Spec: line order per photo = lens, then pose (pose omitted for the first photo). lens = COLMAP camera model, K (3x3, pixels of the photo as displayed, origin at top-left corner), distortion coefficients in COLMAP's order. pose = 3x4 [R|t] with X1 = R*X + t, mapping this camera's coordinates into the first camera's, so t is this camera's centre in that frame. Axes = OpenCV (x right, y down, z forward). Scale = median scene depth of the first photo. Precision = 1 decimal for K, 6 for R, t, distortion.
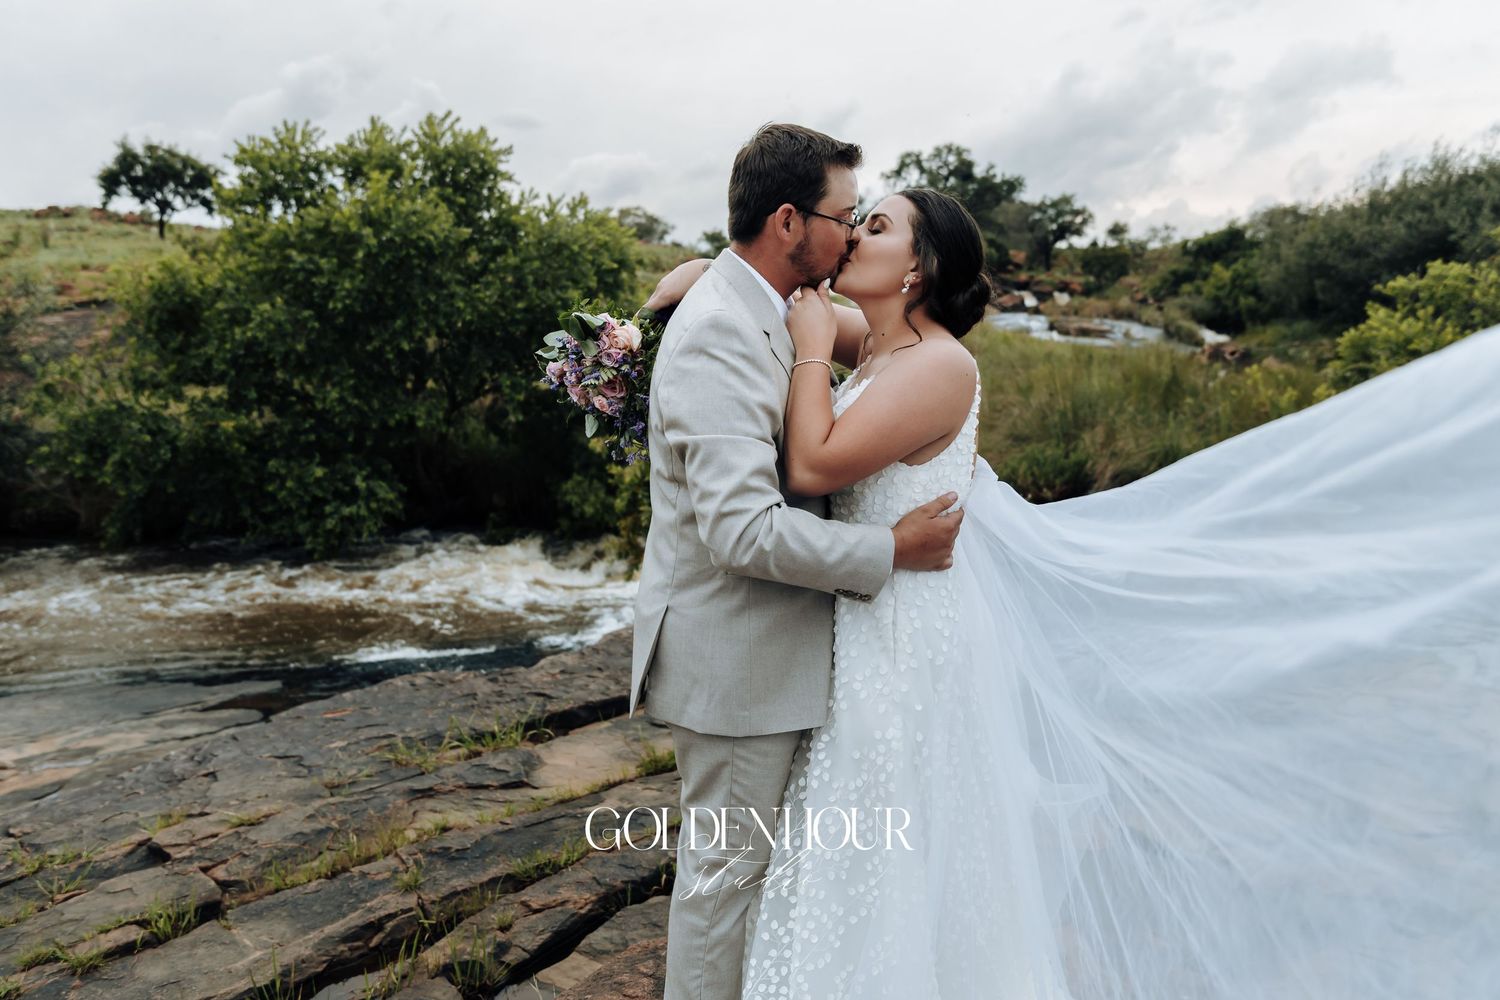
lens RADIAL K [[1078.1, 0, 715.8], [0, 1078.1, 499.3], [0, 0, 1]] dist [0.000529, -0.006853]
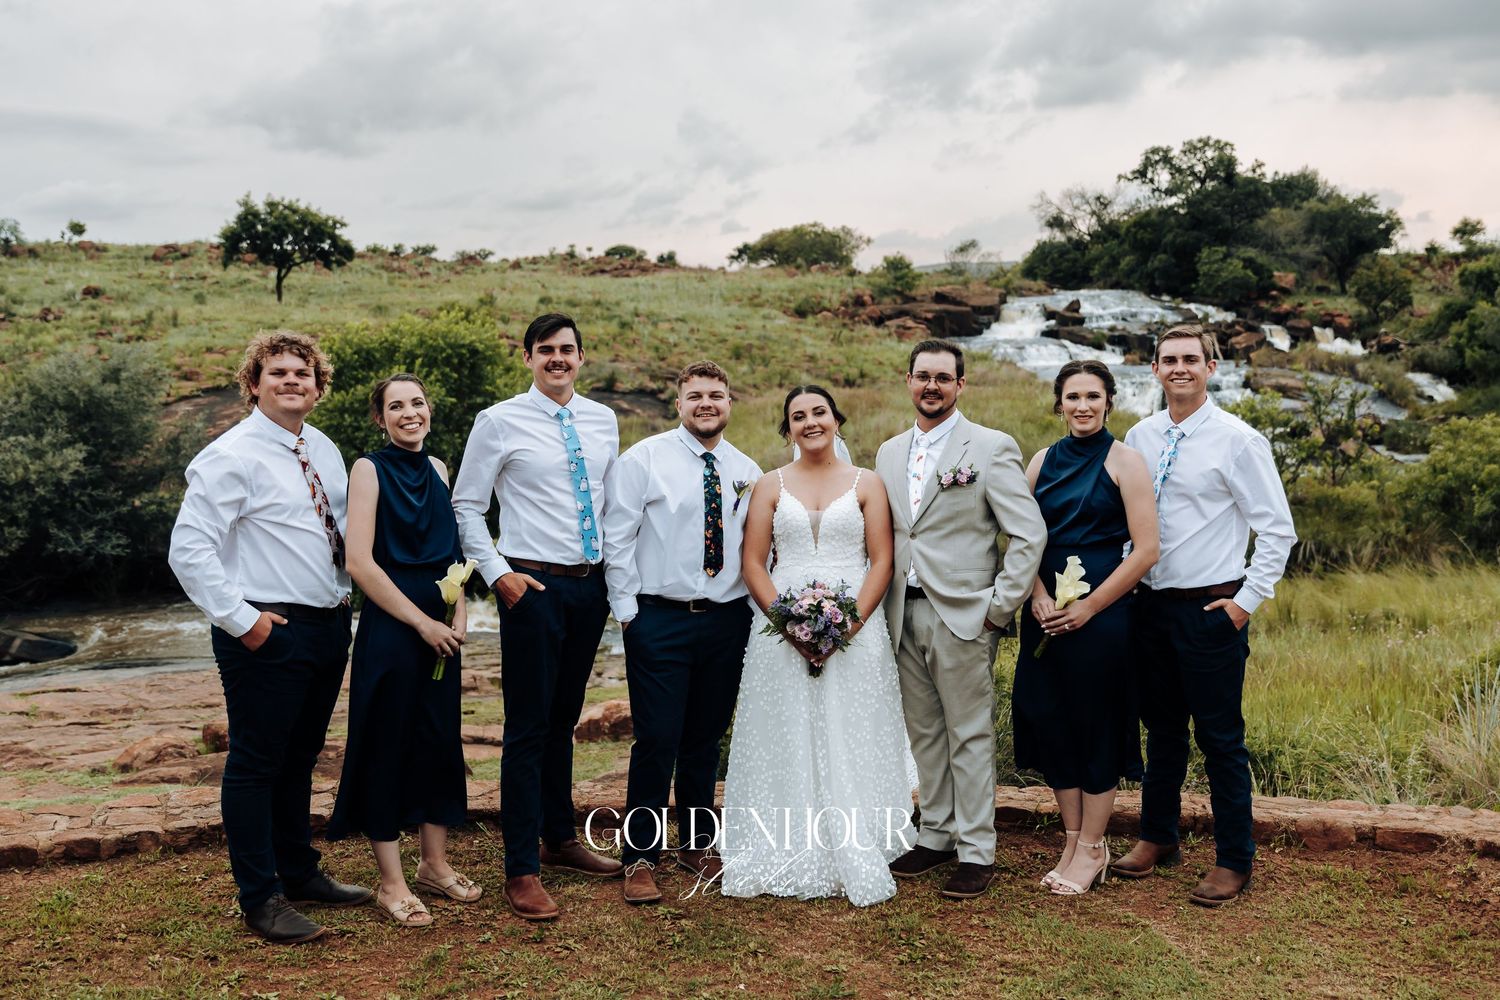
lens RADIAL K [[1553.9, 0, 751.1], [0, 1553.9, 505.5], [0, 0, 1]] dist [-0.005879, -0.002821]
pose [[0.984269, 0.010545, -0.176361, 0.459532], [-0.018643, 0.998843, -0.044320, -0.003565], [0.175690, 0.046911, 0.983327, -0.875233]]
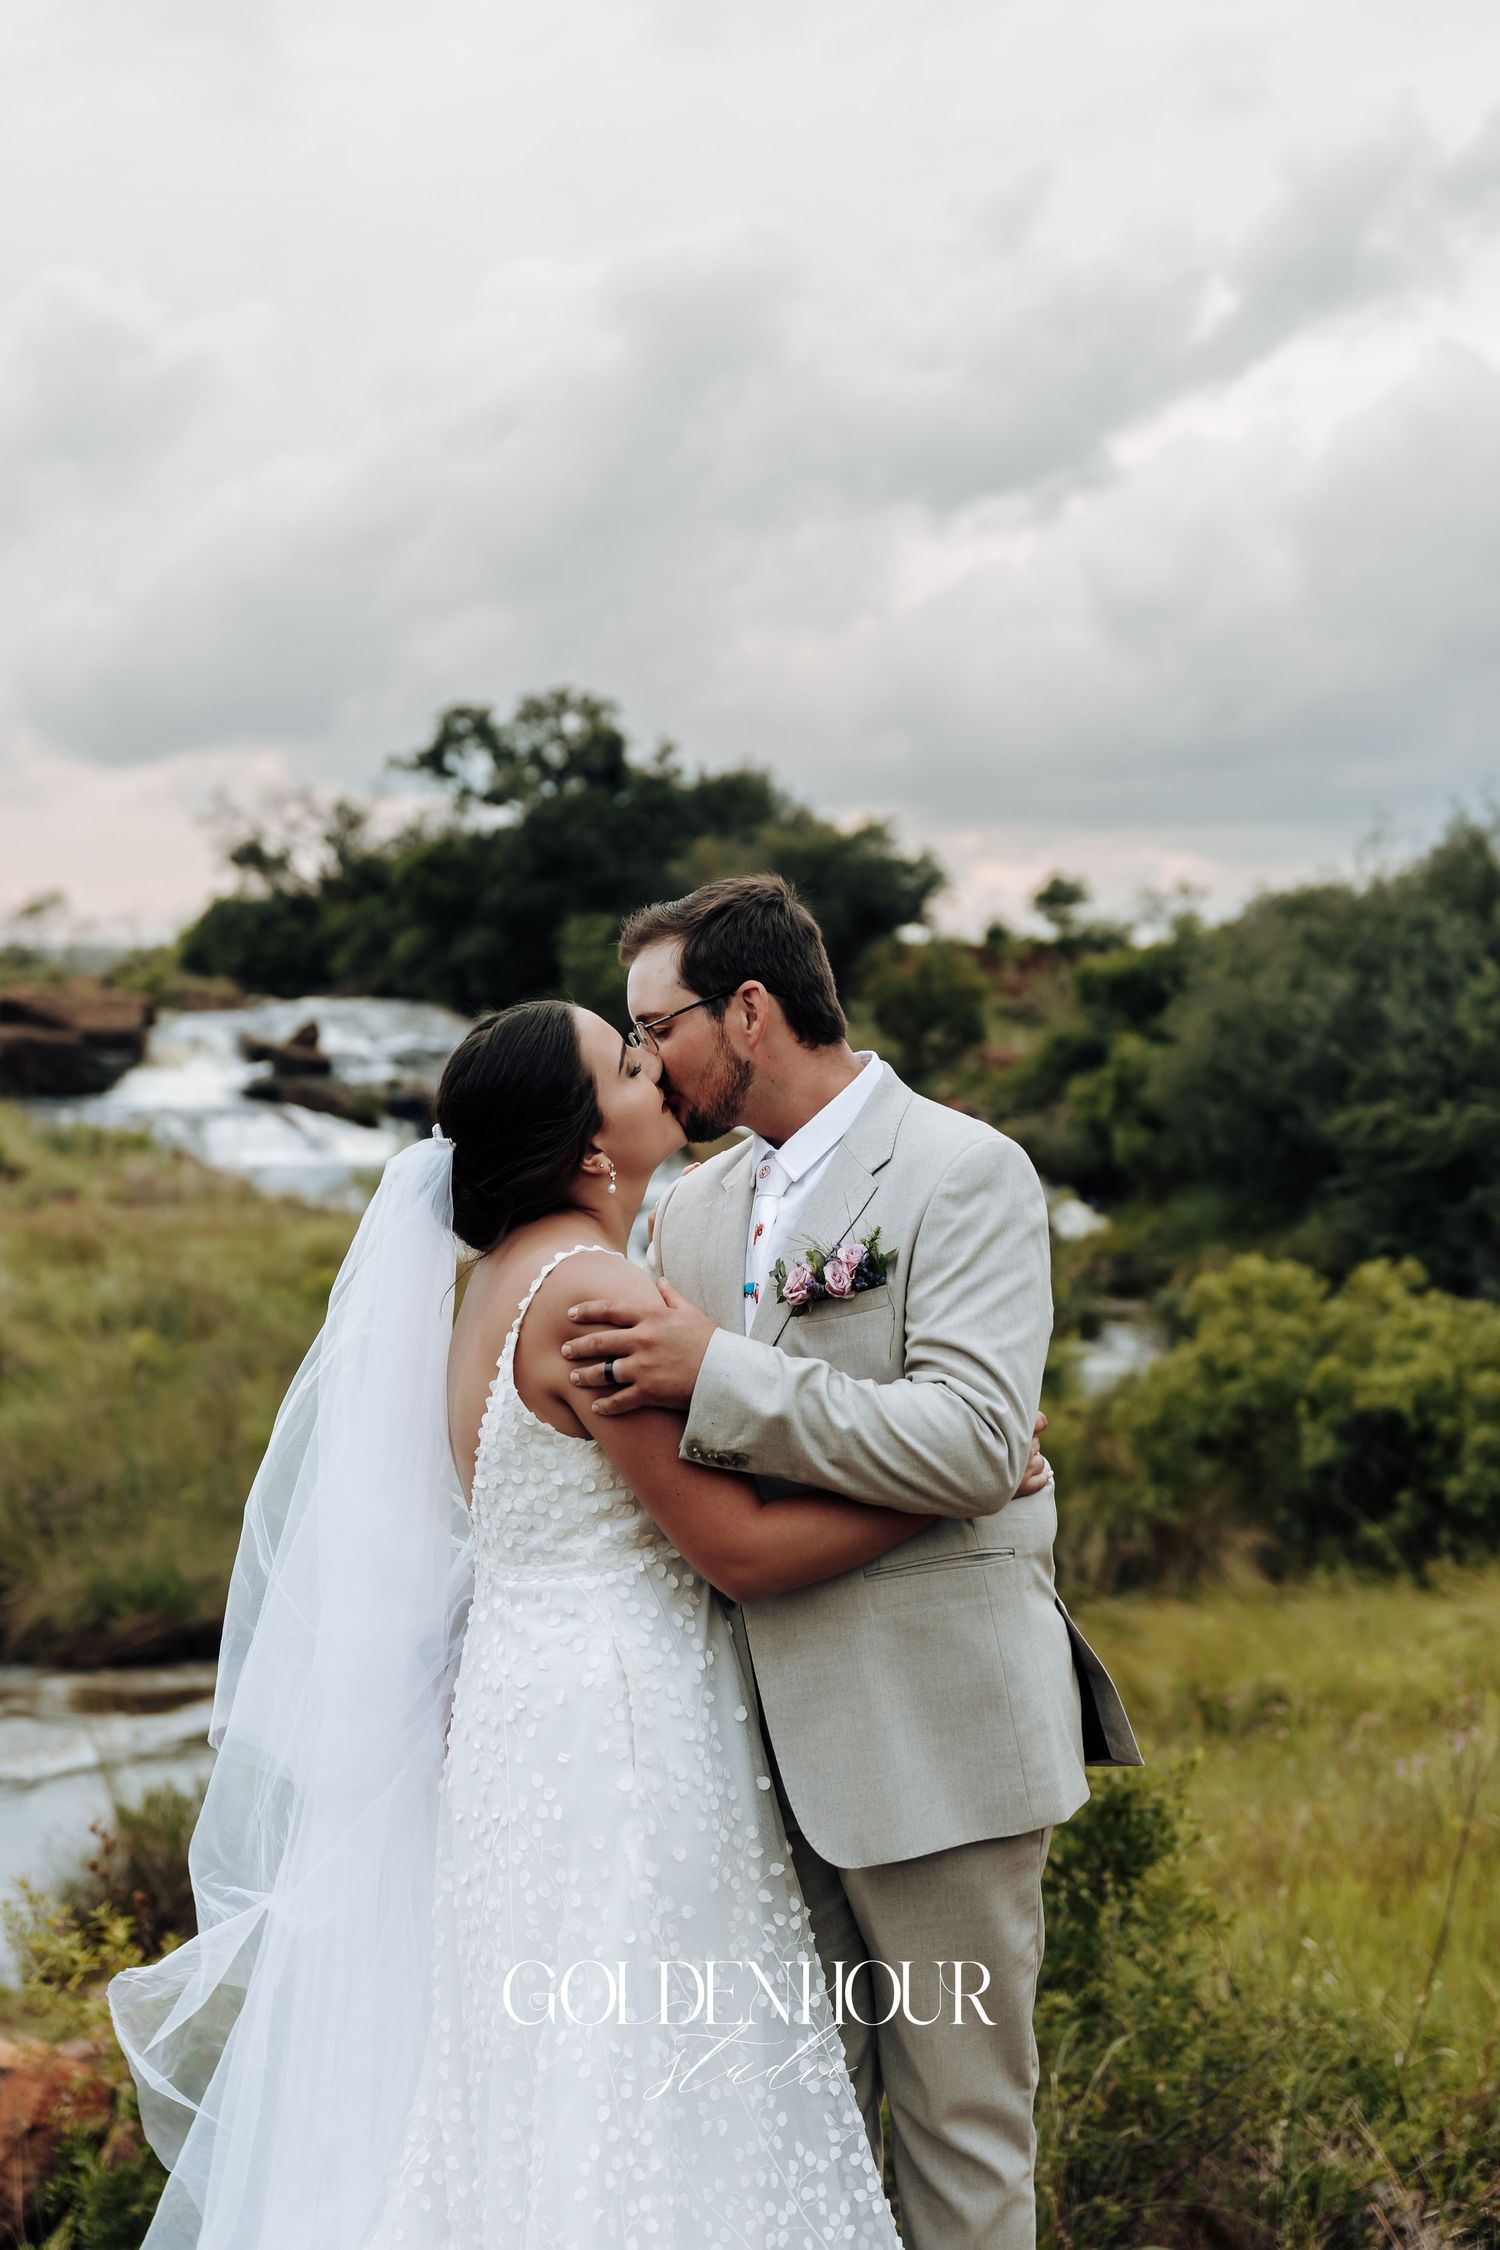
lens RADIAL K [[3373.5, 0, 750.0], [0, 3373.5, 1125.0], [0, 0, 1]] dist [0.006648, 0.122337]
pose [[0.984292, -0.003389, 0.176513, 0.354267], [0.029311, 0.989077, -0.144456, -0.012863], [-0.174096, 0.147361, 0.973640, -0.759100]]
